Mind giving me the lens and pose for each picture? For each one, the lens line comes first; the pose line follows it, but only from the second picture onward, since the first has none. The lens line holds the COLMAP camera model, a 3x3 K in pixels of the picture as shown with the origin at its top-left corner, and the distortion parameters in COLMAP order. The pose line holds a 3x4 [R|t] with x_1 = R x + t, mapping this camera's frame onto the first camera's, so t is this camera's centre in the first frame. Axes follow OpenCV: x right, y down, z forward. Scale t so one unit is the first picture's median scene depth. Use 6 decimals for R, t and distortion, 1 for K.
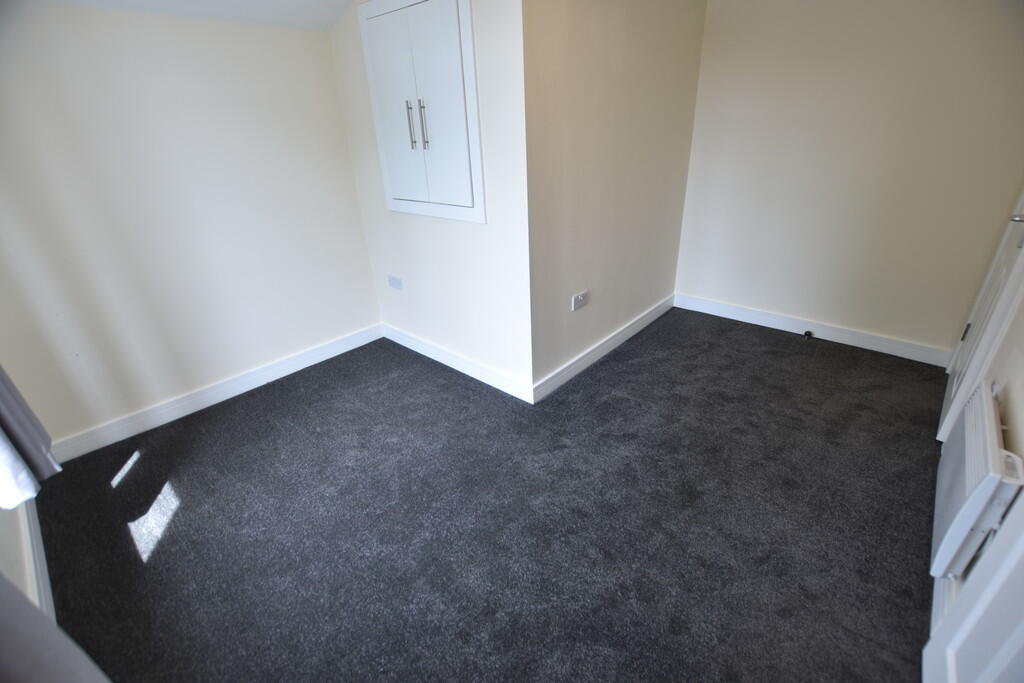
lens RADIAL K [[445.8, 0, 514.9], [0, 445.8, 343.8], [0, 0, 1]] dist [-0.026971, -0.001009]
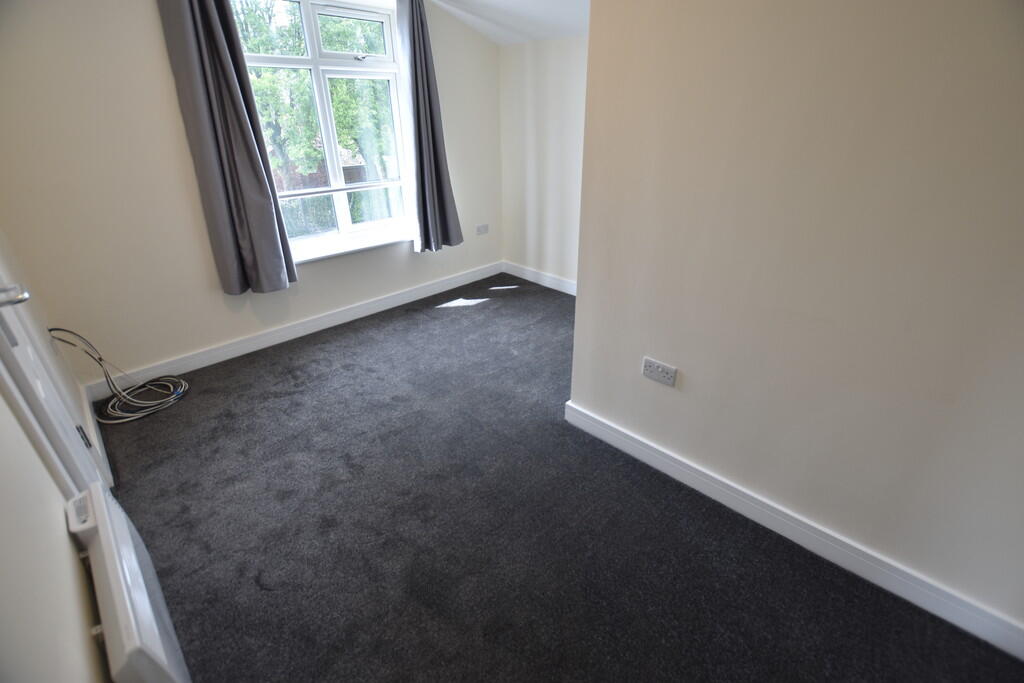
lens RADIAL K [[445.8, 0, 511.3], [0, 445.8, 343.5], [0, 0, 1]] dist [-0.026971, -0.001009]
pose [[-0.048732, 0.487657, -0.871674, 0.859208], [-0.441850, 0.772148, 0.456679, -0.403298], [0.895764, 0.407404, 0.177843, 0.770100]]
